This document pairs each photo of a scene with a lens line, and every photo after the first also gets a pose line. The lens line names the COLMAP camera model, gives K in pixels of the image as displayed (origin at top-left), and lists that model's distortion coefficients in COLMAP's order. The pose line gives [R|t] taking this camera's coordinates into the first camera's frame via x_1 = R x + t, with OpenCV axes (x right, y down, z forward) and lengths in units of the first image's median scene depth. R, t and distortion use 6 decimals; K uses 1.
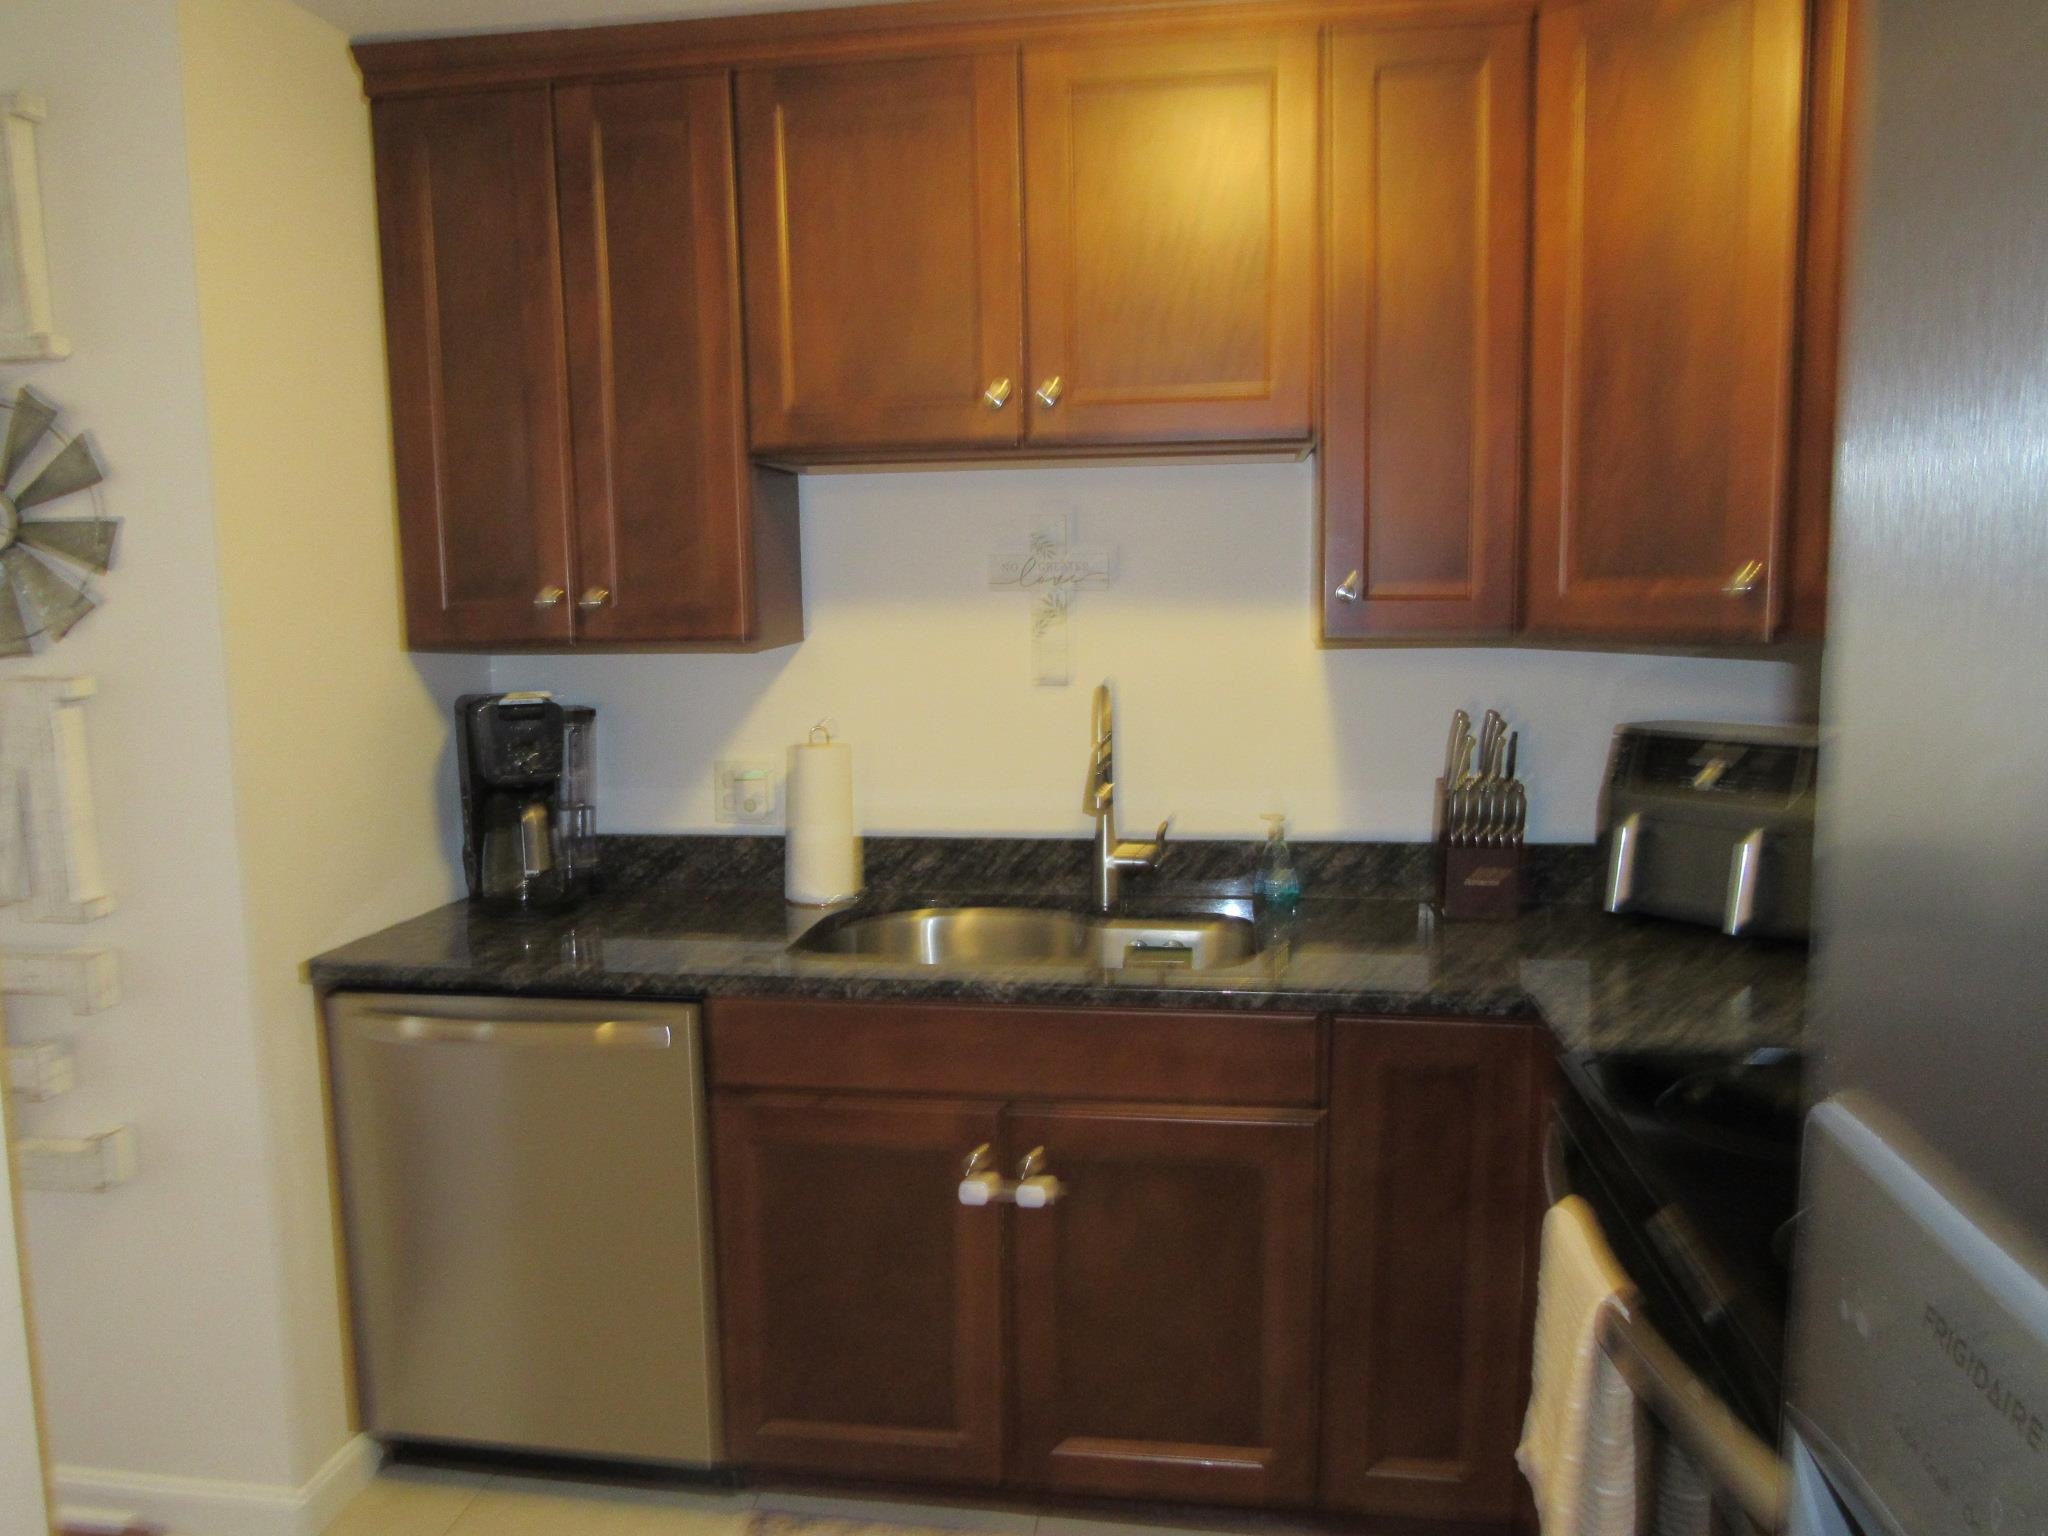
lens RADIAL K [[1431.8, 0, 1024.0], [0, 1431.8, 768.0], [0, 0, 1]] dist [-0.030483, 0.000521]
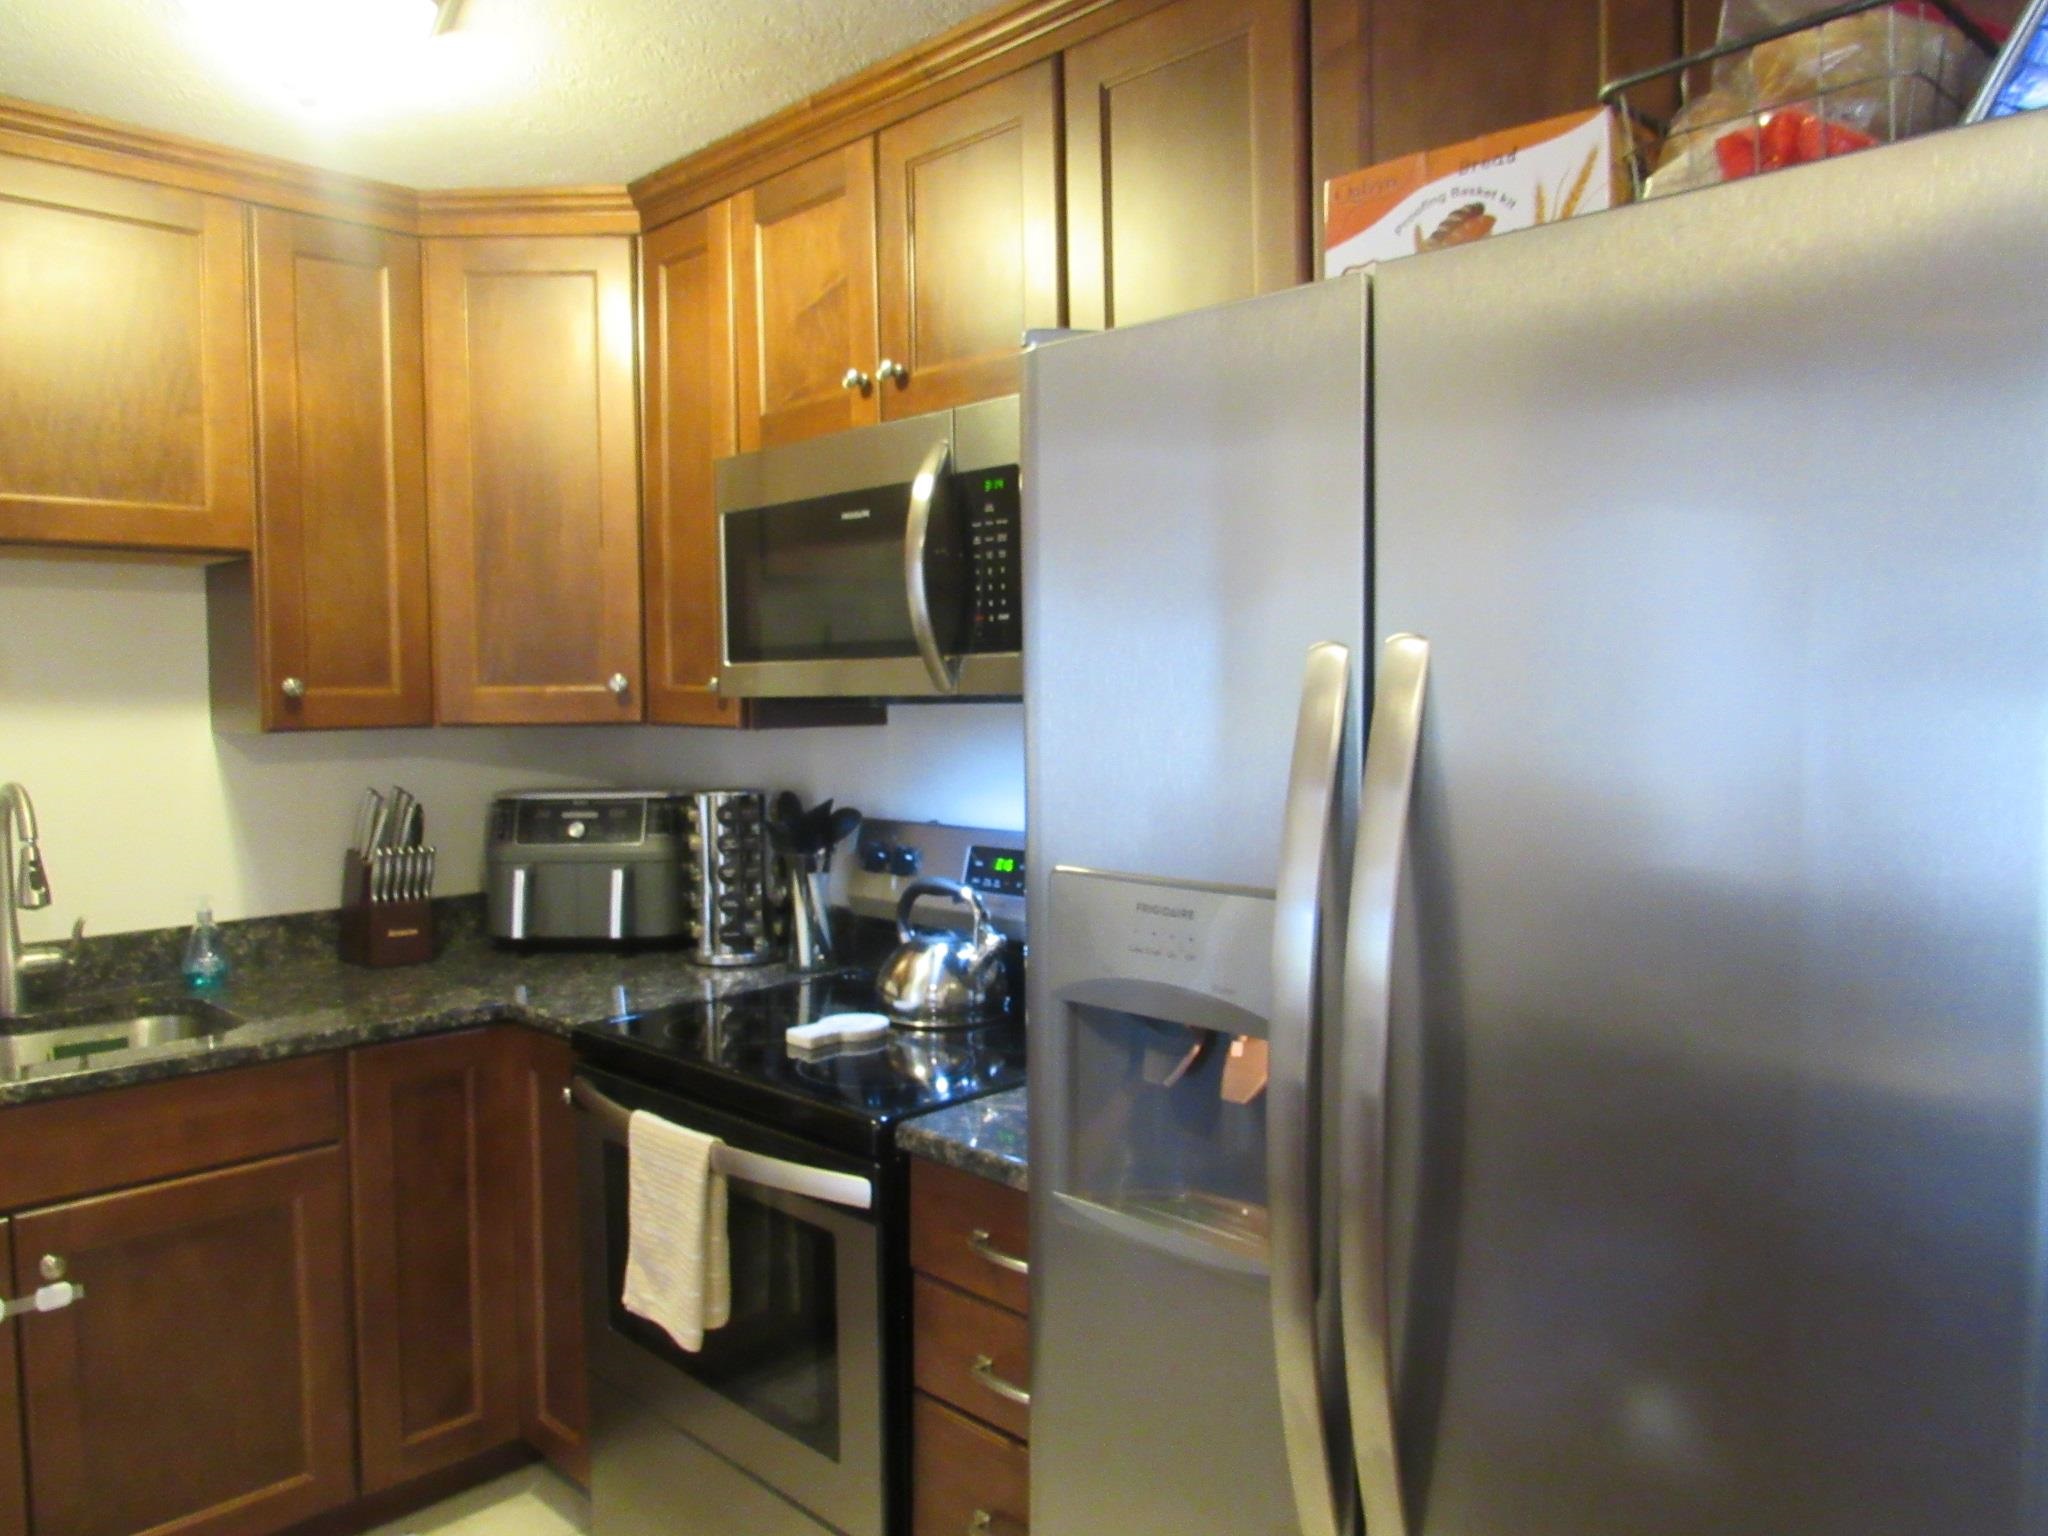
lens RADIAL K [[1431.8, 0, 1024.0], [0, 1431.8, 768.0], [0, 0, 1]] dist [-0.030483, 0.000521]
pose [[0.591998, -0.037233, 0.805079, -0.313451], [0.090901, 0.995643, -0.020796, 0.014037], [-0.800796, 0.085494, 0.592803, -0.118687]]
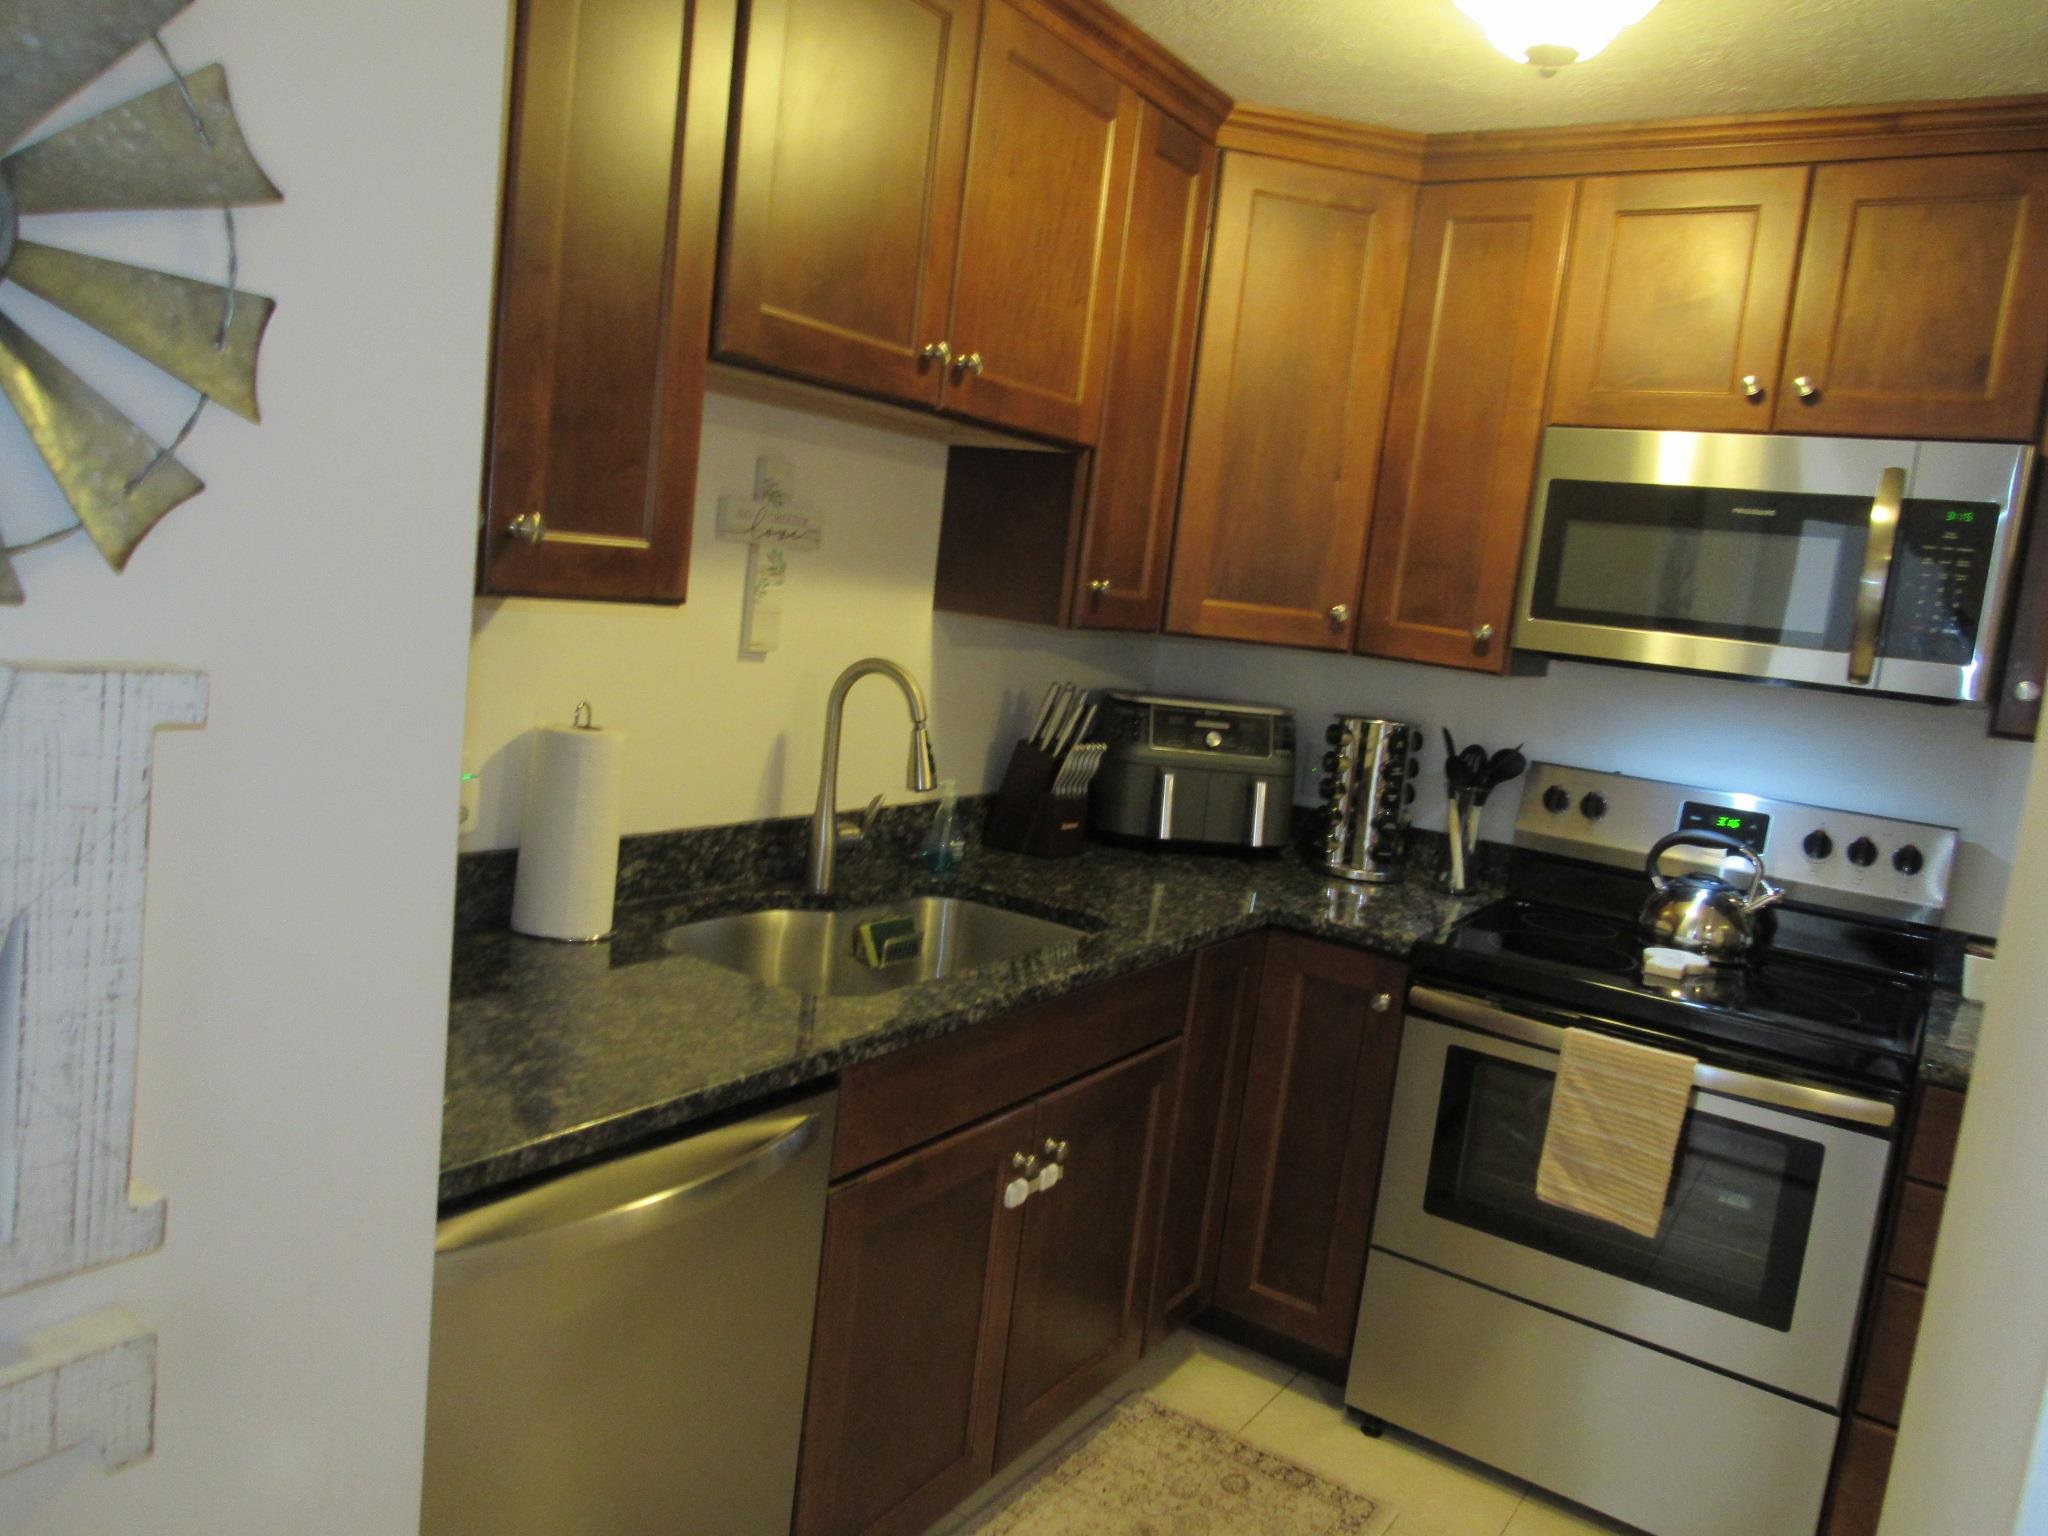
lens RADIAL K [[1431.8, 0, 1024.0], [0, 1431.8, 768.0], [0, 0, 1]] dist [-0.030483, 0.000521]
pose [[0.438310, -0.057527, 0.896981, -0.778848], [-0.016051, 0.997290, 0.071804, -0.056939], [-0.898681, -0.045870, 0.436199, 0.507643]]
